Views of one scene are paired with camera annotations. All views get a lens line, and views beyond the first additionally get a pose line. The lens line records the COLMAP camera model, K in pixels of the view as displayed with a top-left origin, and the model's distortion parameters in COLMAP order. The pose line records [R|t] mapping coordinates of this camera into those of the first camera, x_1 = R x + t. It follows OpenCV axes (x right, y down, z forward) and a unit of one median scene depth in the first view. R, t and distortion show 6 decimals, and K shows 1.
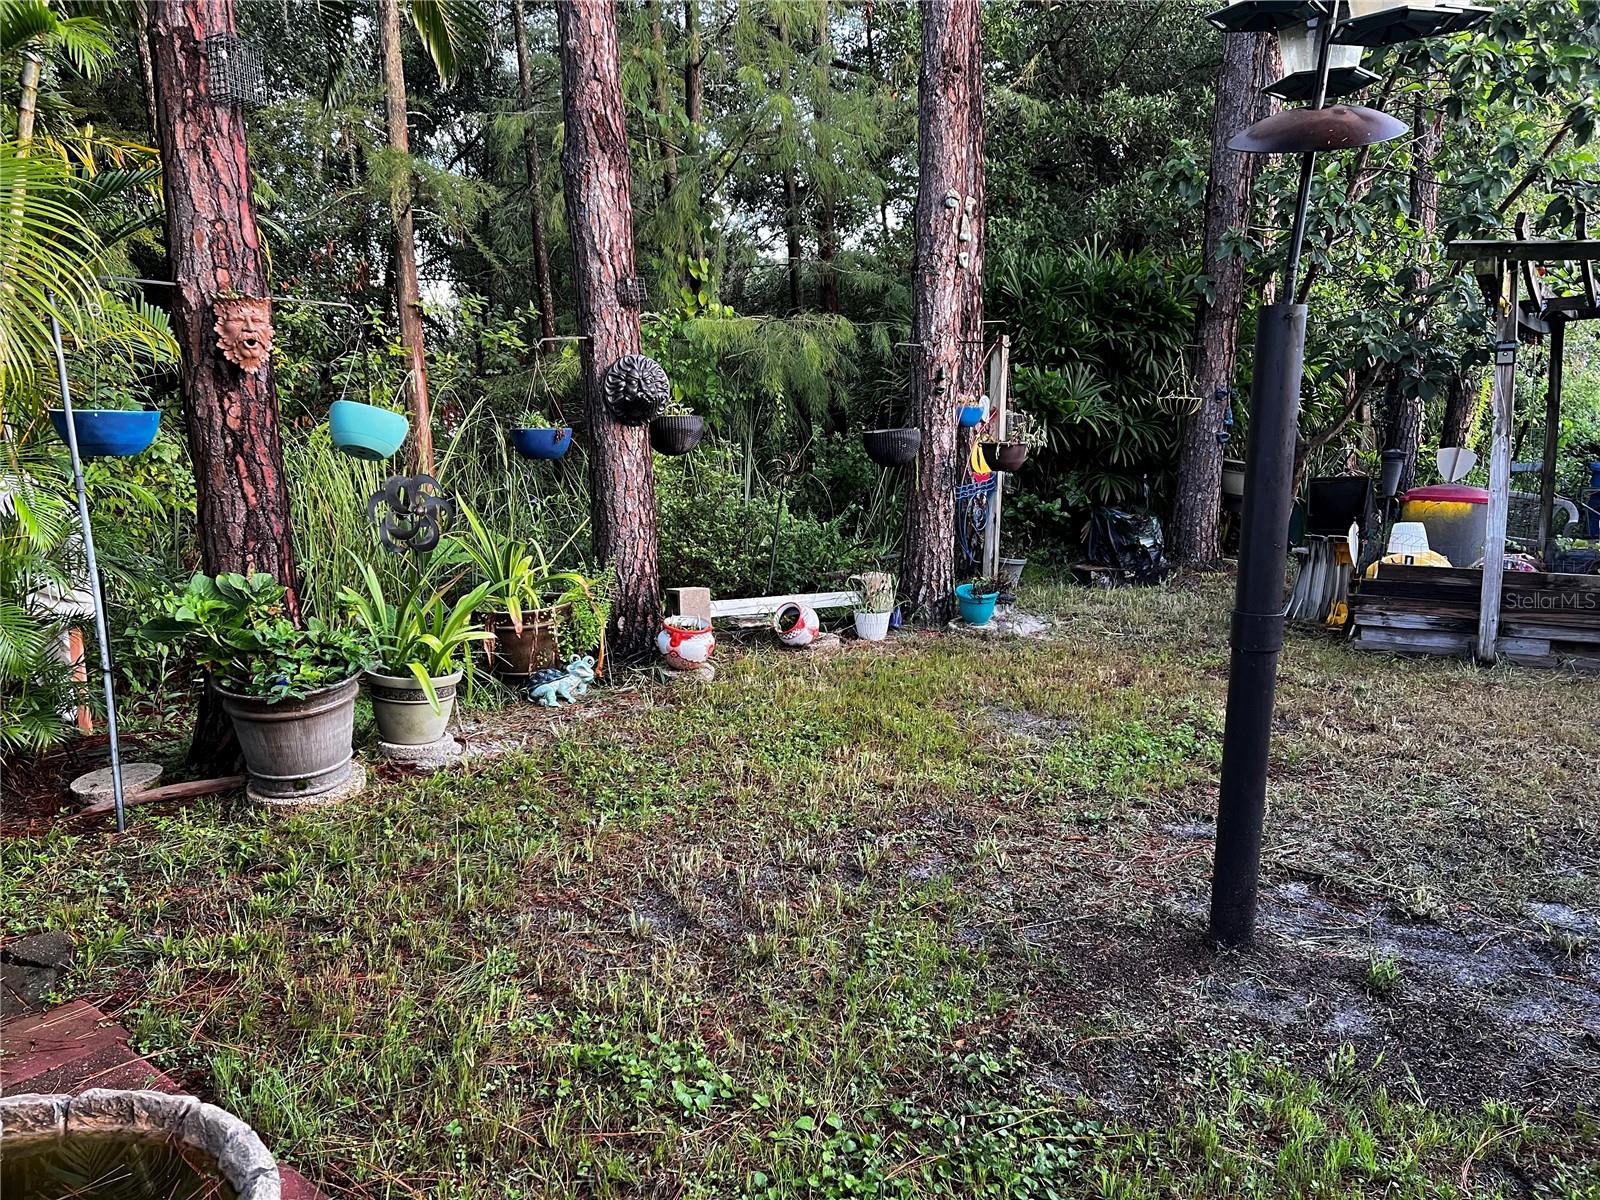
lens RADIAL K [[1199.2, 0, 797.0], [0, 1199.2, 610.0], [0, 0, 1]] dist [0.071435, -0.075209]
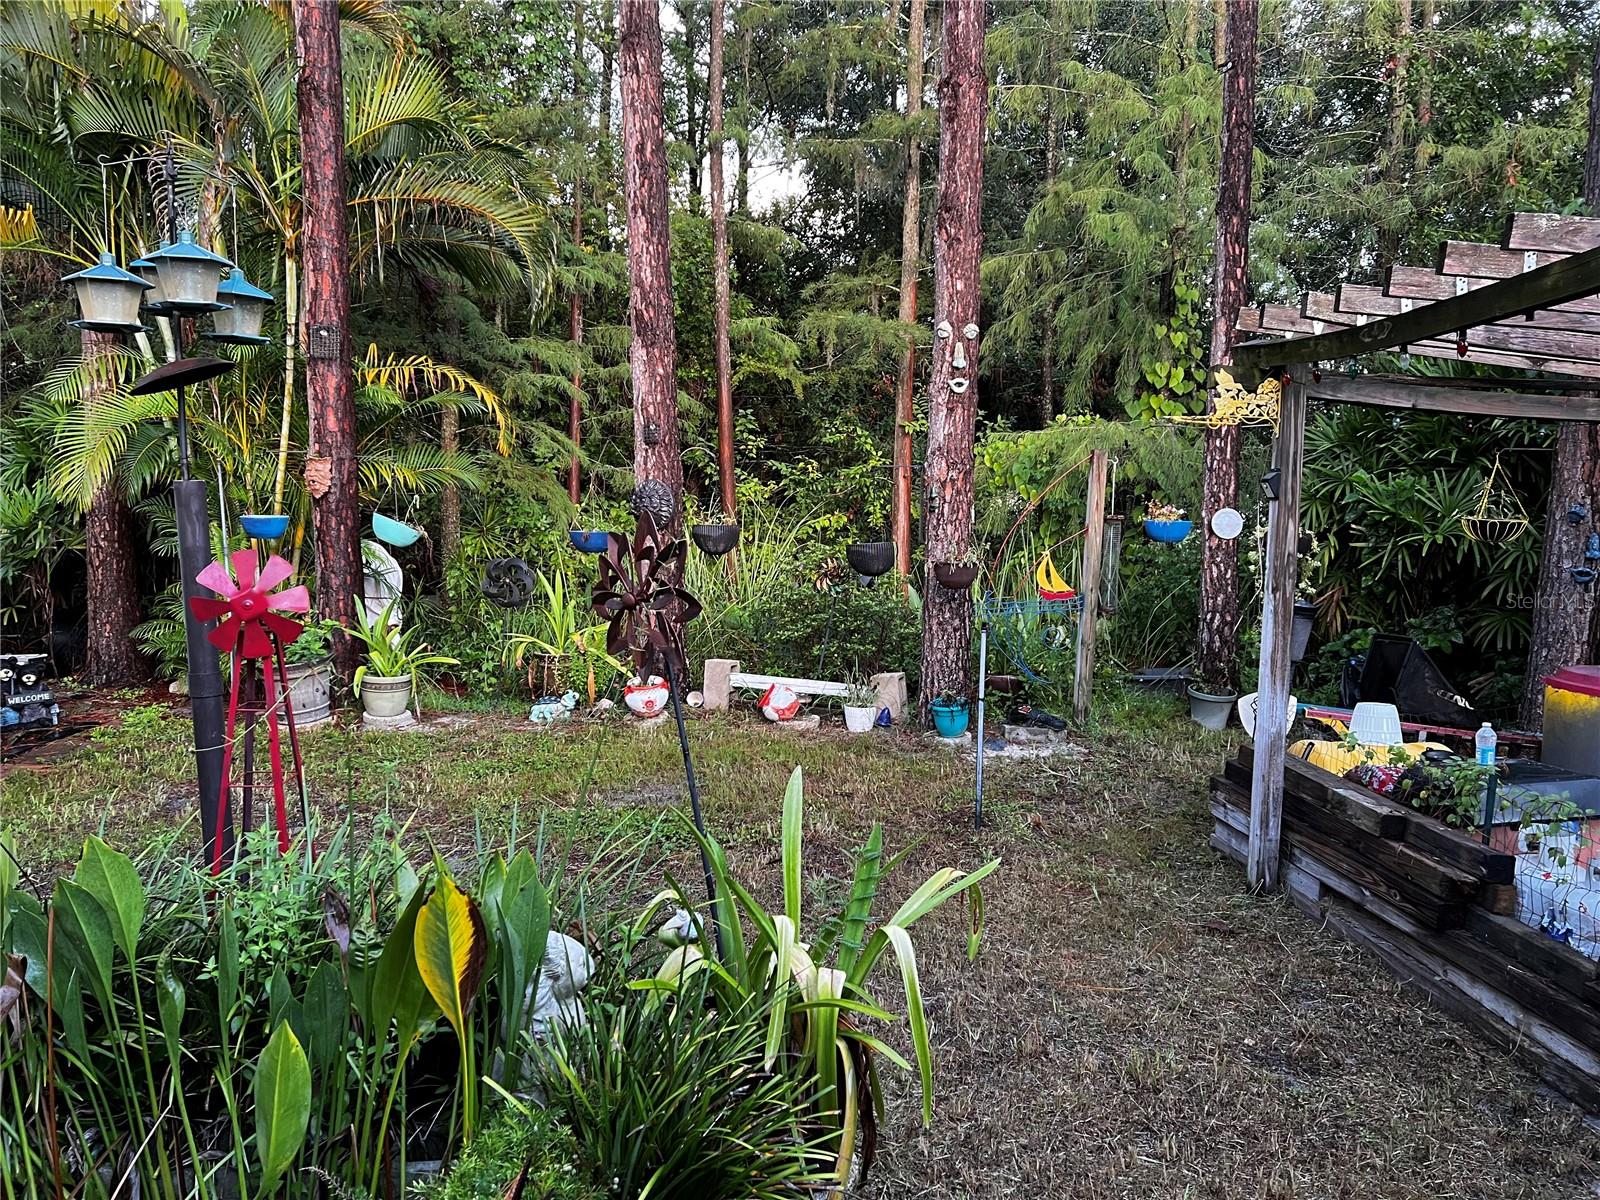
lens RADIAL K [[1184.8, 0, 799.6], [0, 1184.8, 626.9], [0, 0, 1]] dist [0.065284, -0.063263]
pose [[0.592295, 0.105971, -0.798722, 0.905928], [-0.141811, 0.989549, 0.026129, -0.091819], [0.793143, 0.097792, 0.601132, 0.298180]]
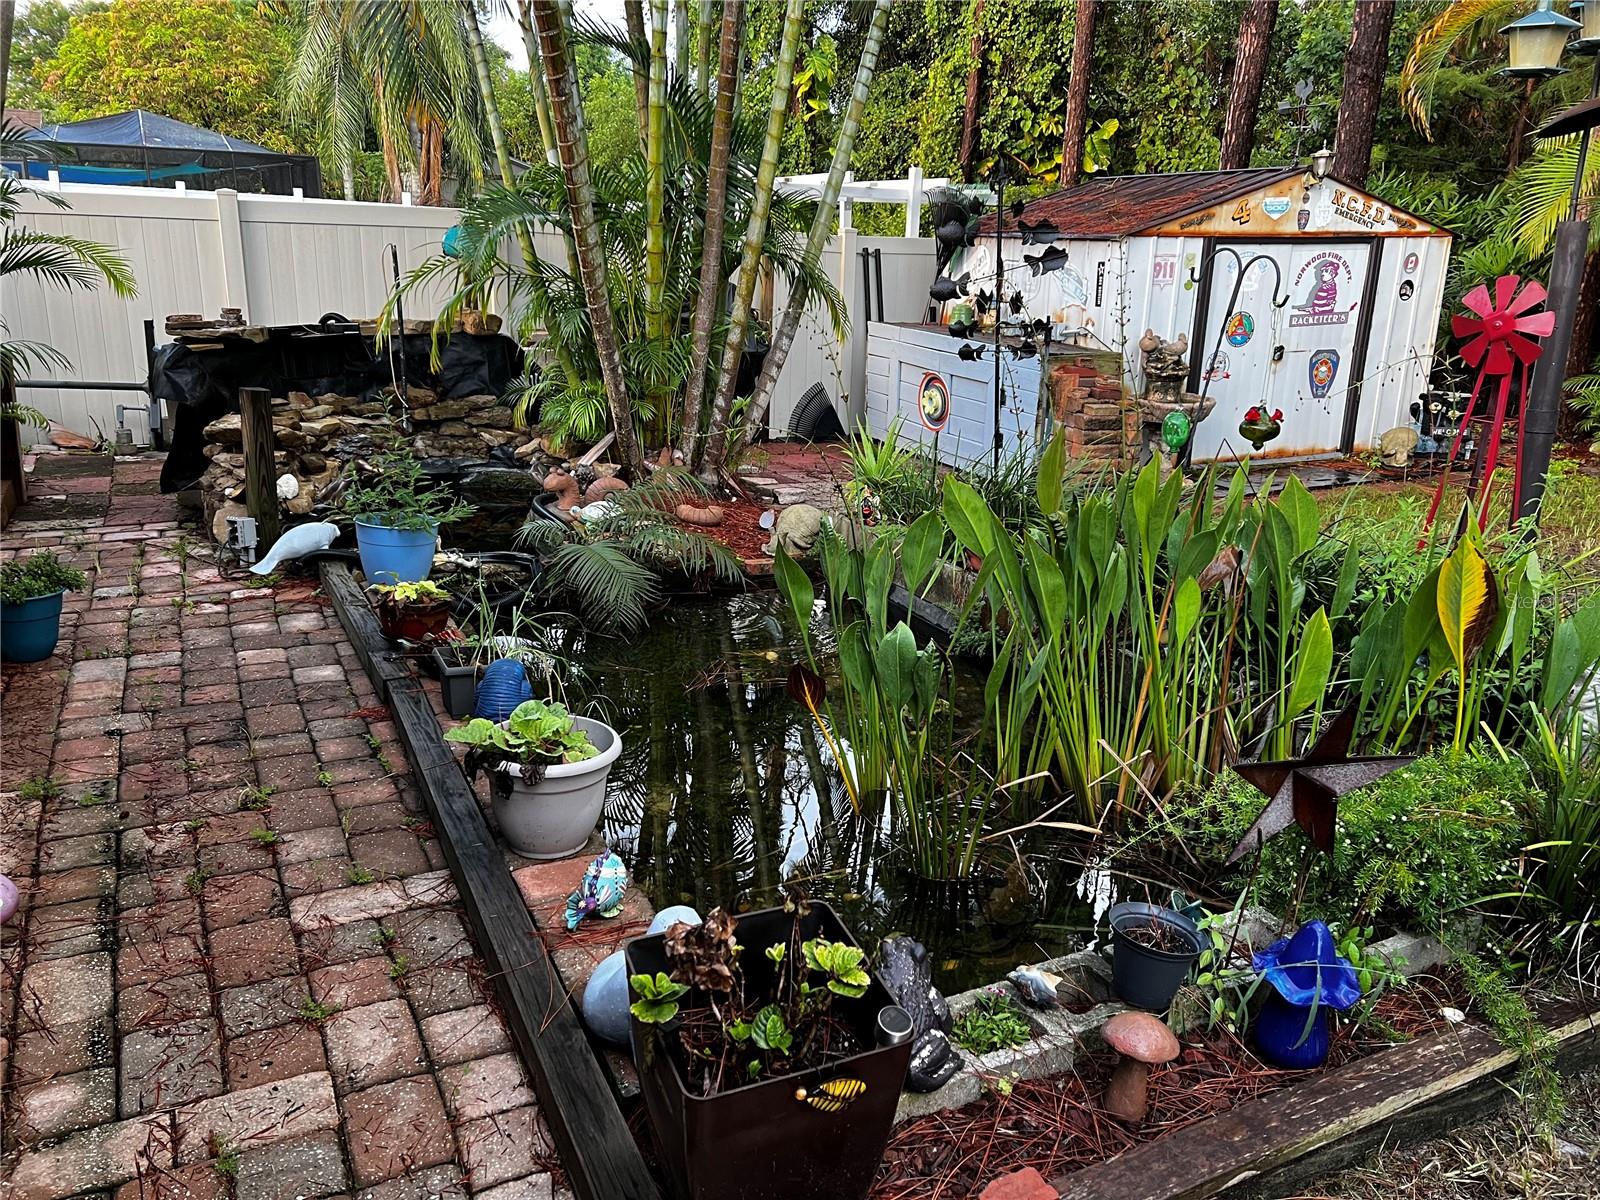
lens RADIAL K [[1199.2, 0, 797.0], [0, 1199.2, 610.0], [0, 0, 1]] dist [0.071435, -0.075209]
pose [[-0.482570, 0.262267, -0.835669, 1.024519], [-0.158220, 0.912315, 0.377689, -0.096379], [0.861448, 0.314480, -0.398760, 0.385843]]
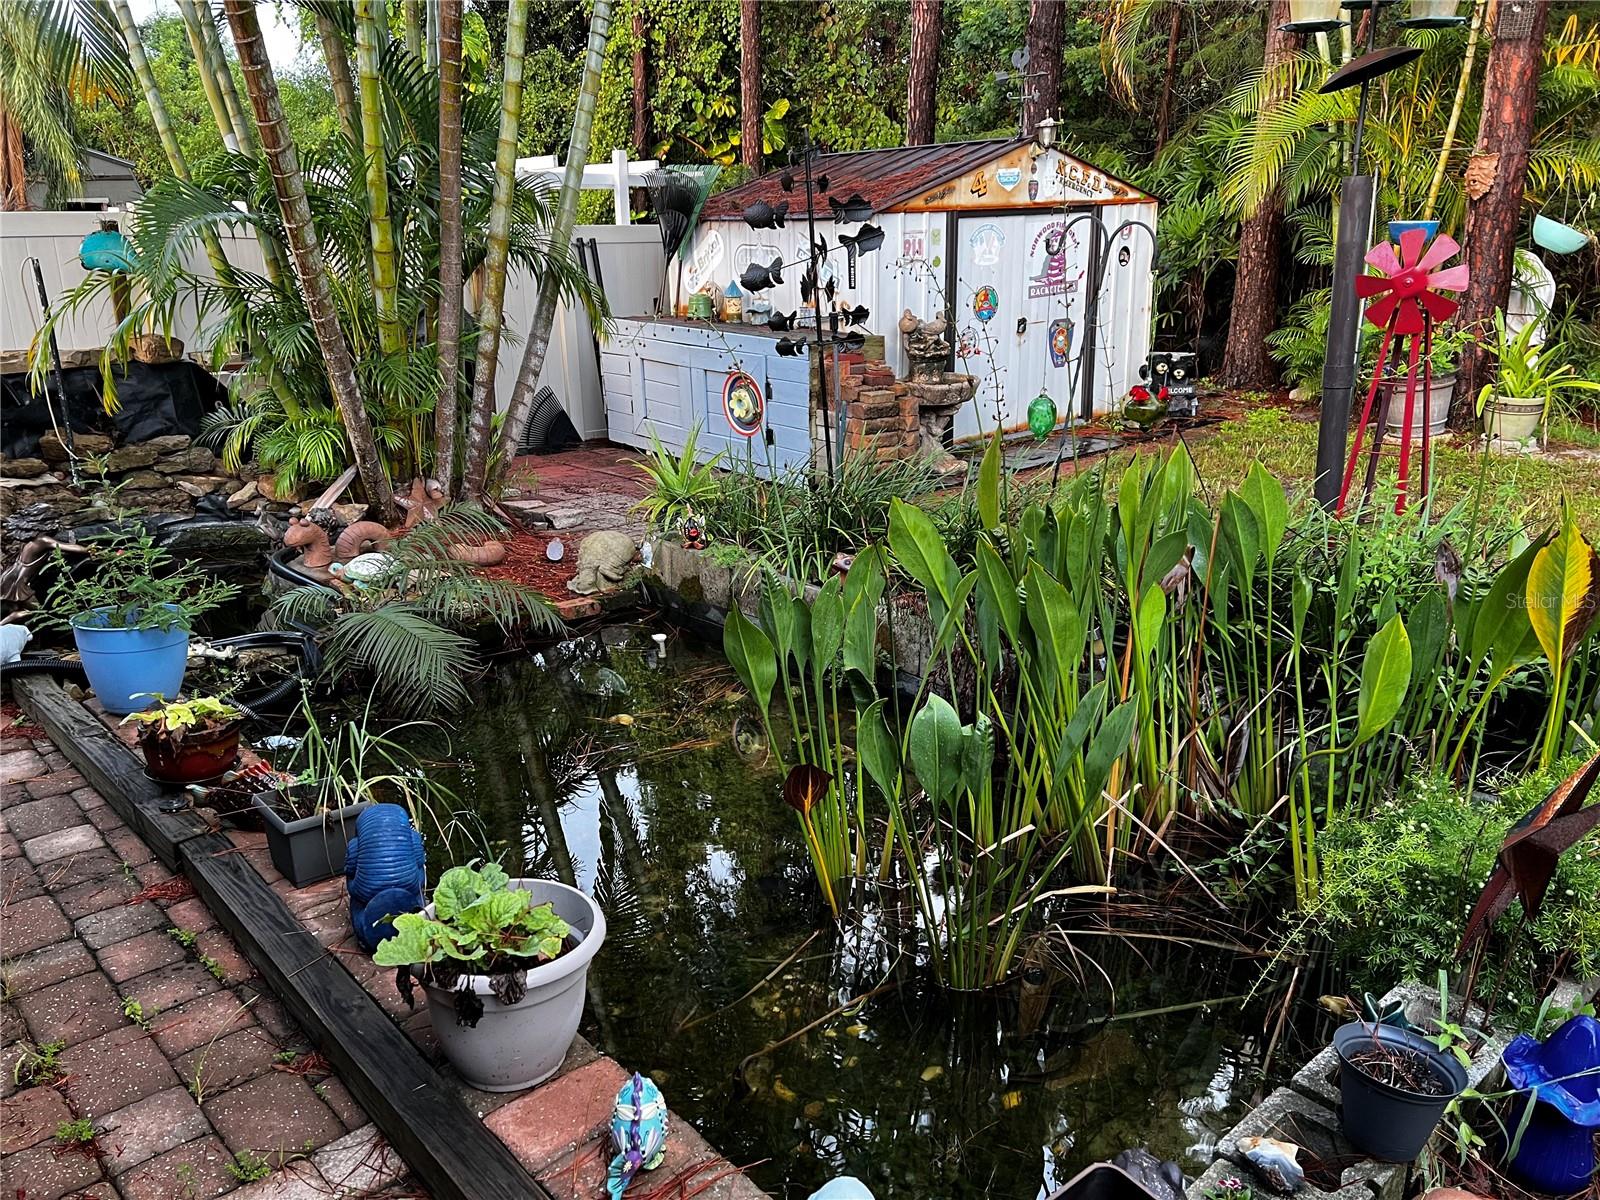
lens RADIAL K [[1202.4, 0, 783.1], [0, 1202.4, 614.4], [0, 0, 1]] dist [0.057603, -0.055457]
pose [[-0.230108, 0.316116, -0.920392, 0.972662], [-0.135054, 0.926247, 0.351891, -0.074573], [0.963748, 0.205275, -0.170444, 0.272732]]
